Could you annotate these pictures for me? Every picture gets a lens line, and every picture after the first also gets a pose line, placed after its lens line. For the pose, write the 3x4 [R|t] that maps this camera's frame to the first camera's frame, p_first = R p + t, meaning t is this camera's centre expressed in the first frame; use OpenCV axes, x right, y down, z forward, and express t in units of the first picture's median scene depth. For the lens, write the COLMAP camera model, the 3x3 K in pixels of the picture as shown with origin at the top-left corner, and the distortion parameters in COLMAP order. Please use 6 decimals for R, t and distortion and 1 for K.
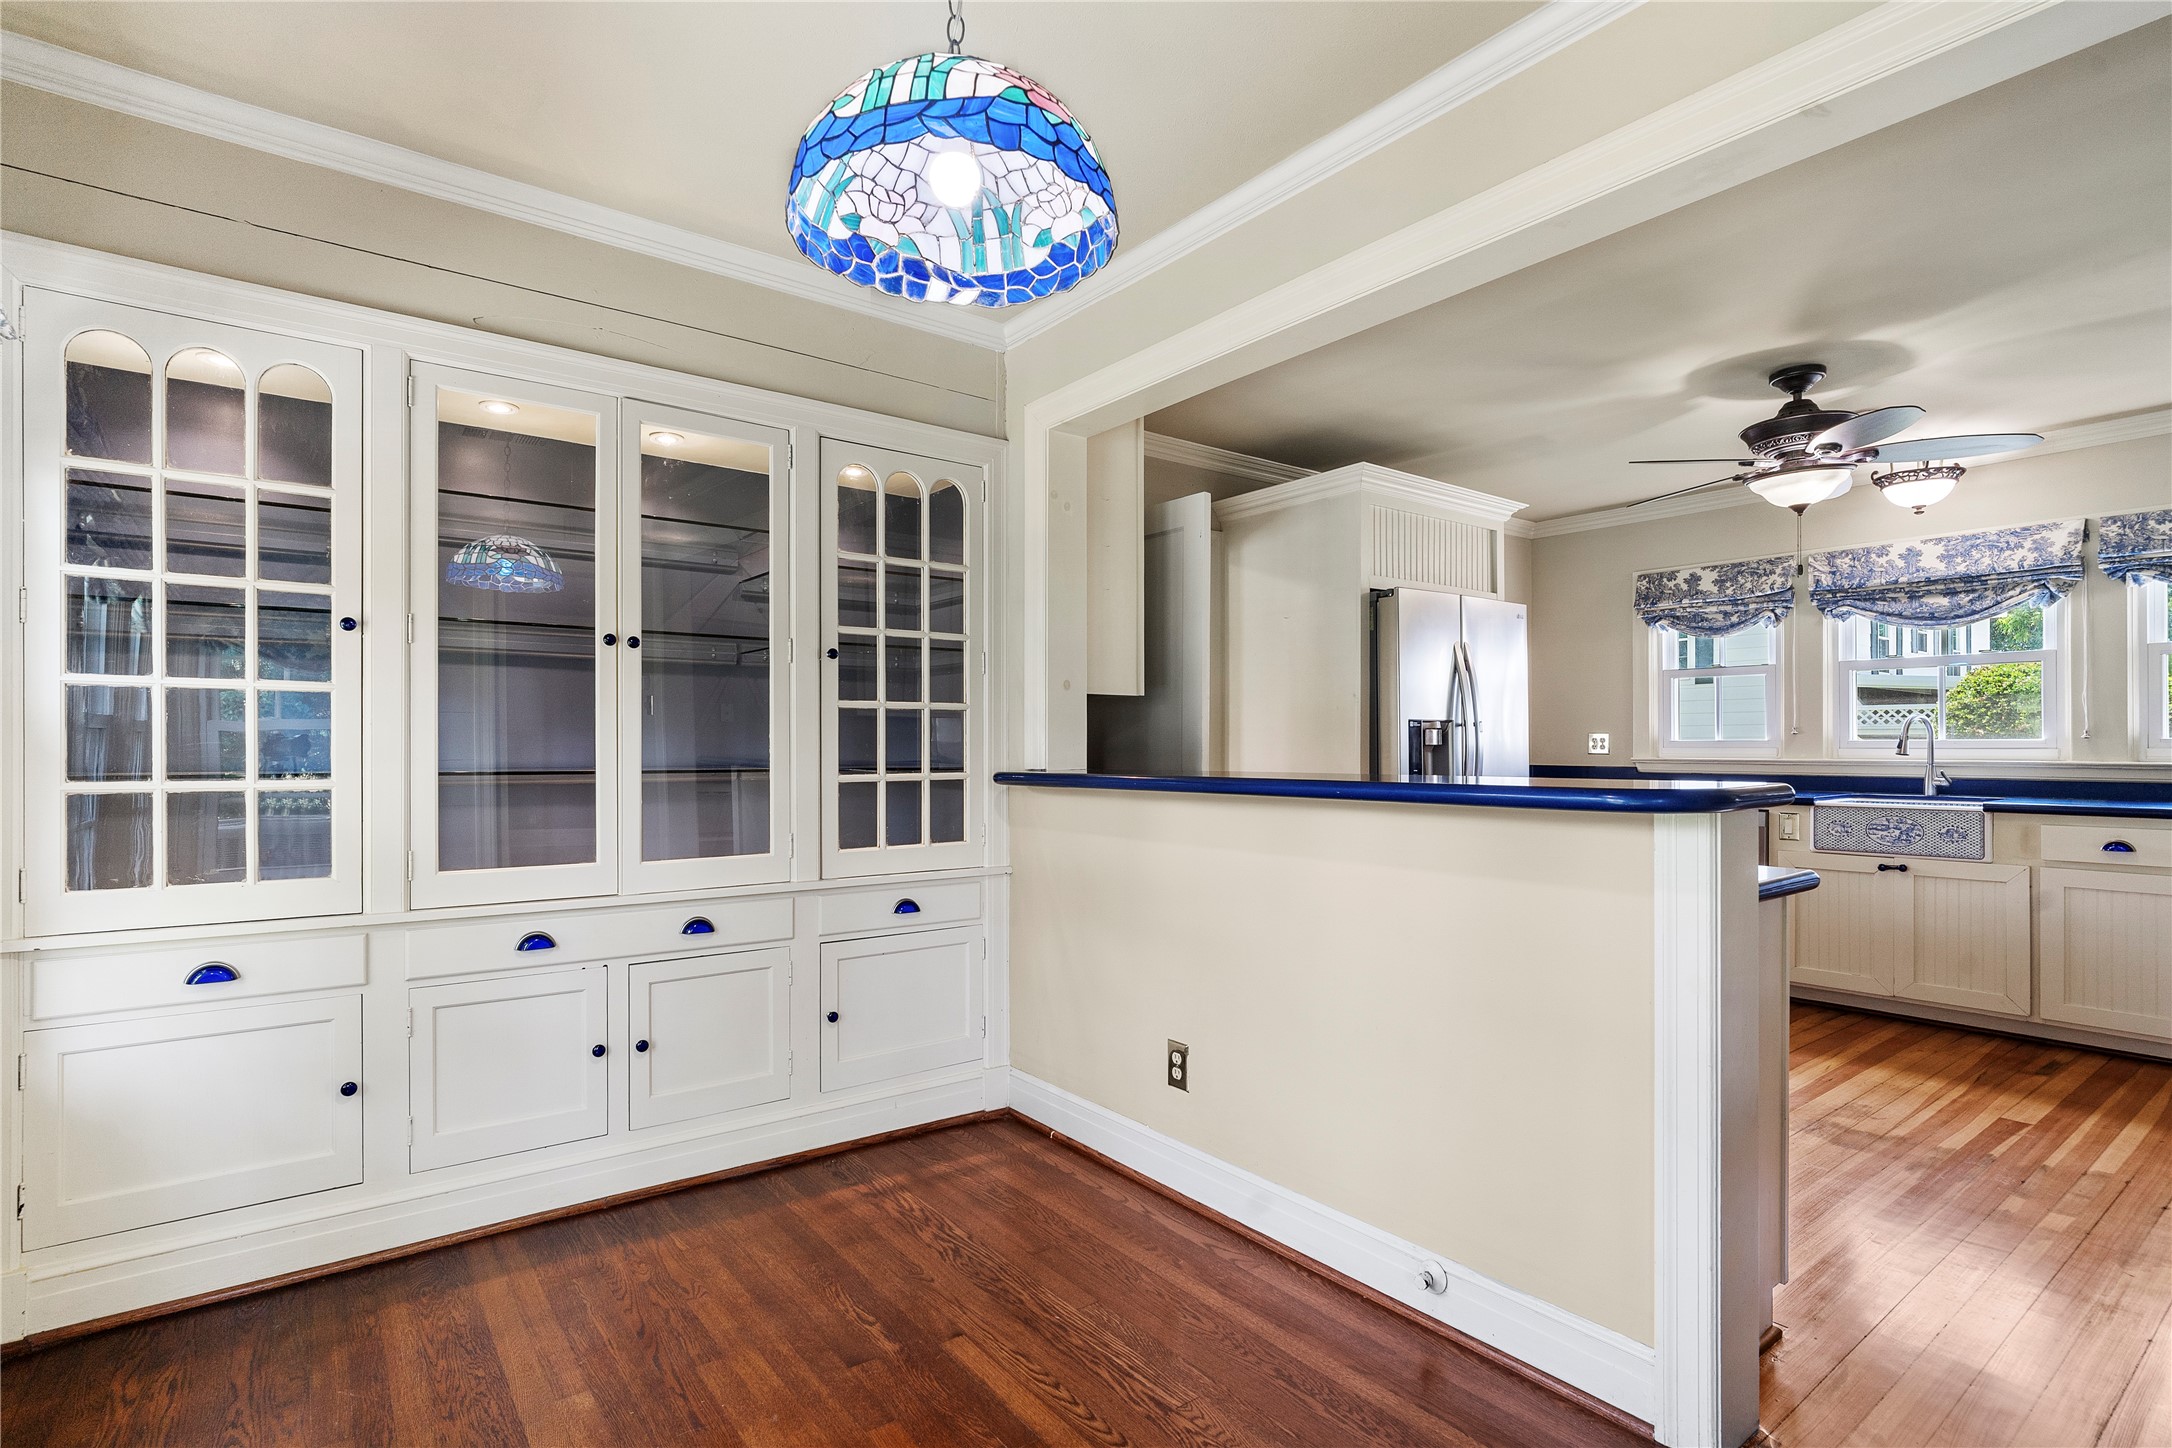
lens RADIAL K [[1048.2, 0, 1081.5], [0, 1048.2, 745.9], [0, 0, 1]] dist [-0.021576, 0.012920]
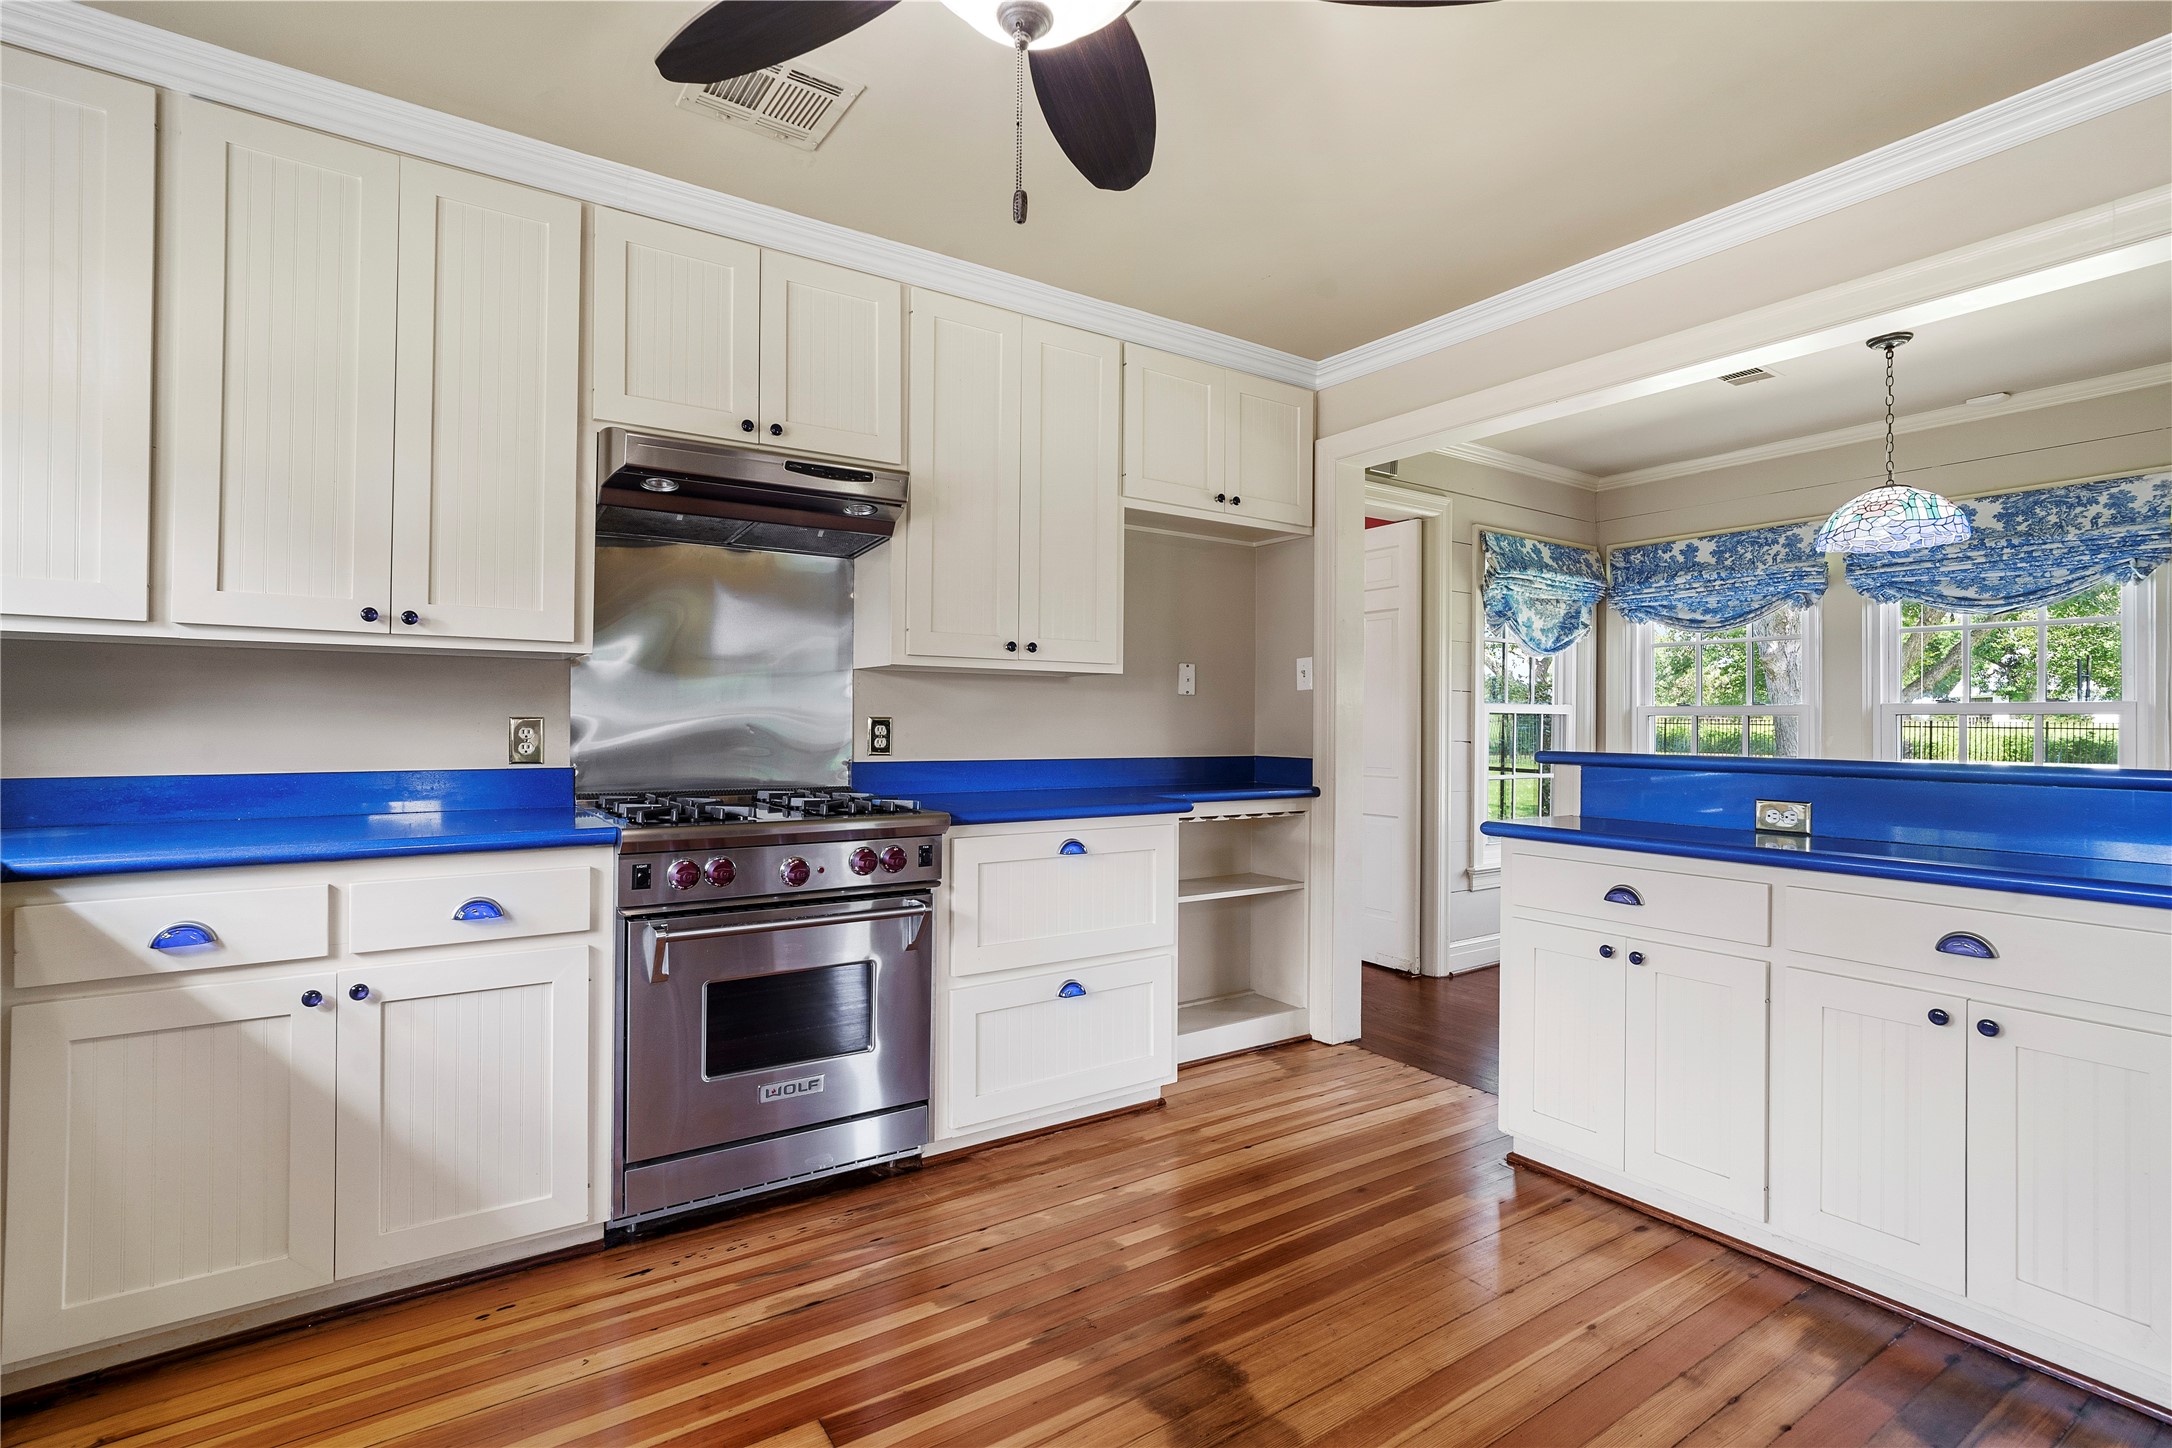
lens RADIAL K [[1015.1, 0, 1080.7], [0, 1015.1, 716.1], [0, 0, 1]] dist [-0.022015, 0.010341]
pose [[-0.998298, -0.007940, 0.057774, 0.543997], [-0.008221, 0.999955, -0.004631, -0.003983], [-0.057735, -0.005098, -0.998319, 1.106188]]
